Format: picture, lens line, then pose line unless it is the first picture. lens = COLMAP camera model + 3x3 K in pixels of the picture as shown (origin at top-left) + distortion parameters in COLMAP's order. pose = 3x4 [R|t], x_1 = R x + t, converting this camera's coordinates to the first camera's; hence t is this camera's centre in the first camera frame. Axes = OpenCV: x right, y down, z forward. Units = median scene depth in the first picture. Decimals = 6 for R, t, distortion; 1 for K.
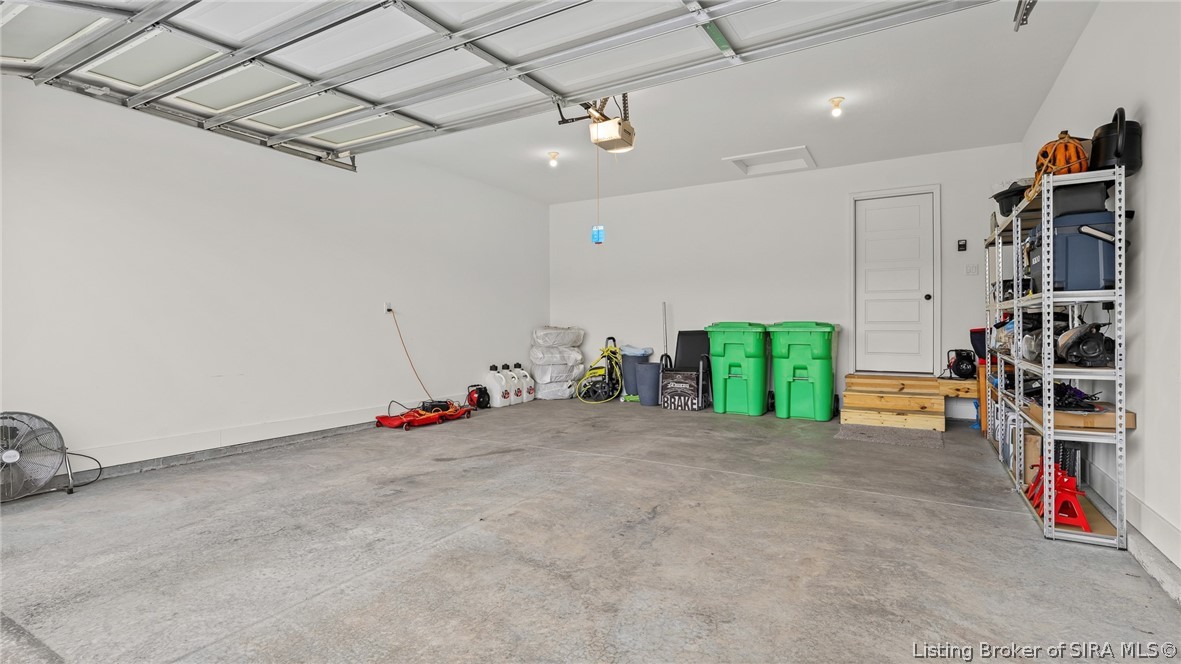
lens RADIAL K [[572.0, 0, 590.5], [0, 572.0, 332.0], [0, 0, 1]] dist [0.000715, 0.000407]
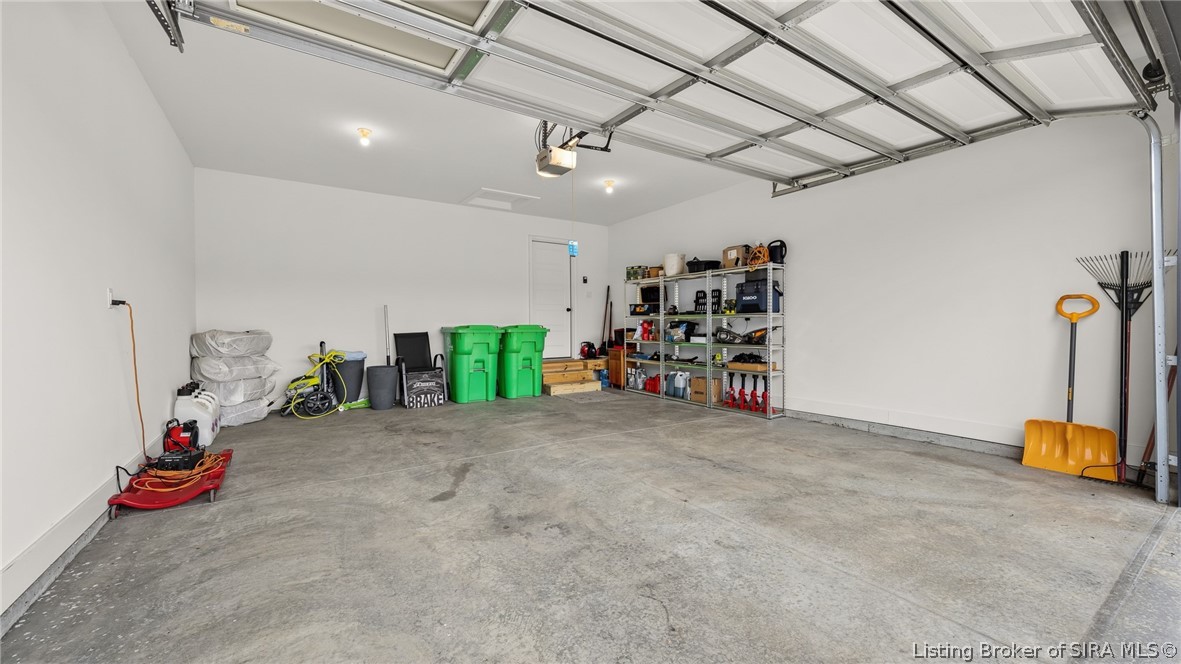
lens RADIAL K [[462.1, 0, 590.5], [0, 462.1, 332.0], [0, 0, 1]] dist [-0.001884, -0.000187]
pose [[0.428907, -0.012125, 0.903267, -1.025279], [0.013324, 0.999886, 0.007096, -0.013204], [-0.903251, 0.008992, 0.429019, 0.729967]]
